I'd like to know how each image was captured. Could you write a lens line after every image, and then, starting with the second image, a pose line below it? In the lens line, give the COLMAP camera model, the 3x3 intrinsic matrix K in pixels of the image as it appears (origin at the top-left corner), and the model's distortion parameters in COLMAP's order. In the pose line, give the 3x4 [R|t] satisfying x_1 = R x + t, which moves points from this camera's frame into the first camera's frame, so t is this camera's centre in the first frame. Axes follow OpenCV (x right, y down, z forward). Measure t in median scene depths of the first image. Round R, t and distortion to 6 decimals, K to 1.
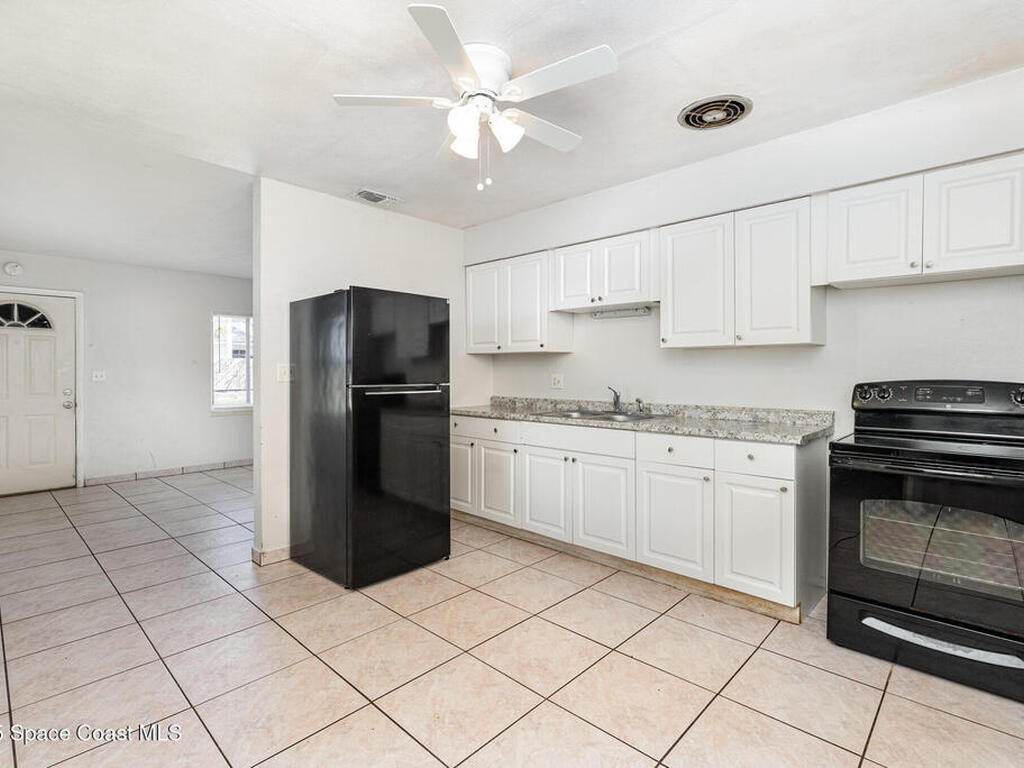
lens RADIAL K [[516.0, 0, 512.5], [0, 516.0, 373.5], [0, 0, 1]] dist [0.003261, 0.001453]
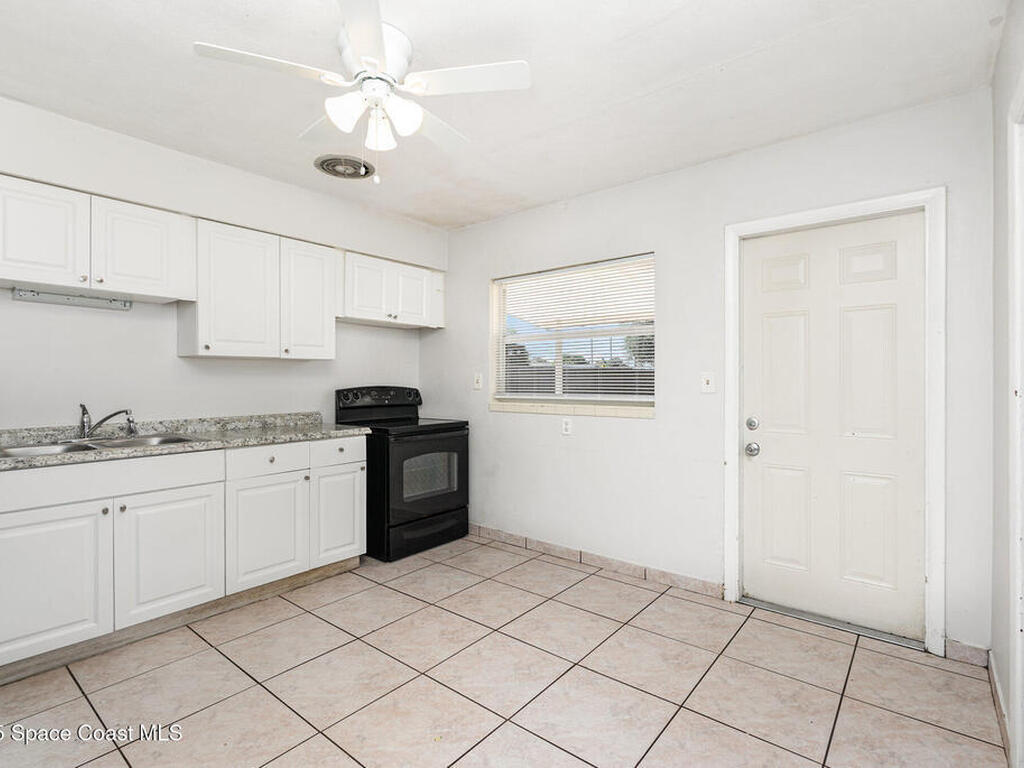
lens RADIAL K [[516.0, 0, 509.5], [0, 516.0, 385.8], [0, 0, 1]] dist [0.003261, 0.001453]
pose [[-0.075353, -0.009031, 0.997116, -0.726083], [0.010684, 0.999894, 0.009863, -0.000303], [-0.997100, 0.011396, -0.075248, 0.615161]]
